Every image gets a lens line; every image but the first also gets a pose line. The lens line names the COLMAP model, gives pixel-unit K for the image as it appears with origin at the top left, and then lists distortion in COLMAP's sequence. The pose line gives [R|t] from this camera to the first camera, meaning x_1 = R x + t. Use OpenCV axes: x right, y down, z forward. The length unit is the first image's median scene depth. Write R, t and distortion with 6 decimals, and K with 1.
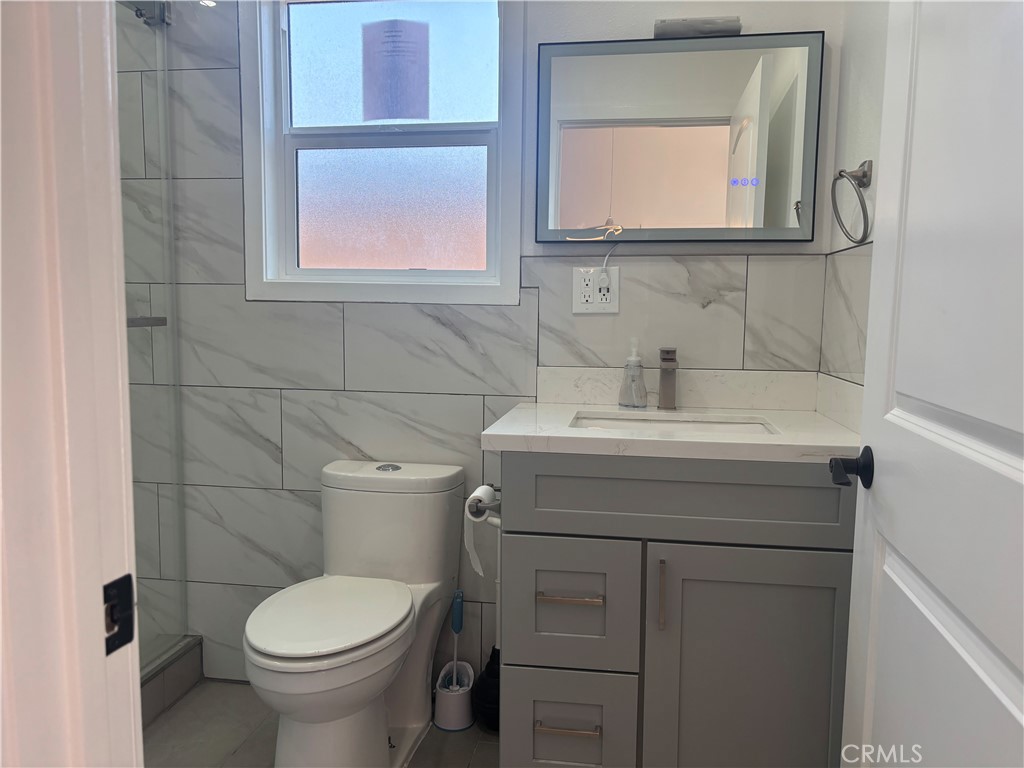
lens RADIAL K [[775.5, 0, 519.7], [0, 775.5, 390.8], [0, 0, 1]] dist [0.053272, -0.060564]
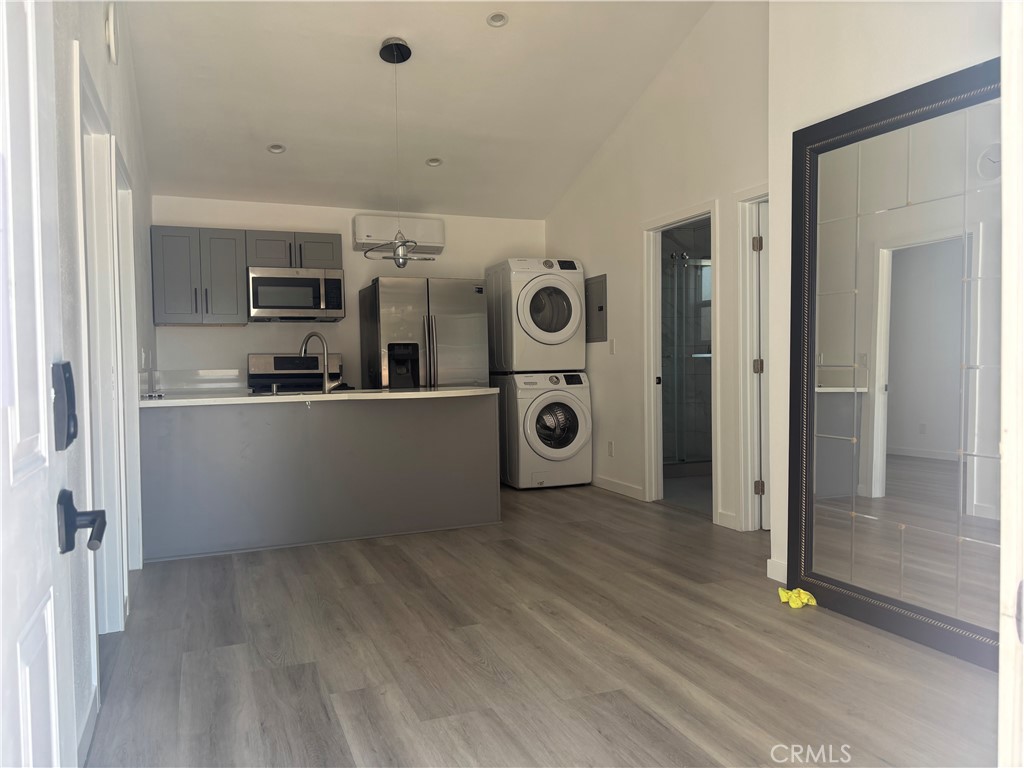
lens RADIAL K [[775.5, 0, 514.9], [0, 775.5, 383.2], [0, 0, 1]] dist [0.053272, -0.060564]
pose [[0.509672, 0.002082, -0.860366, 1.915284], [-0.068473, 0.996923, -0.038150, 0.223590], [0.857640, 0.078356, 0.508246, -1.515315]]
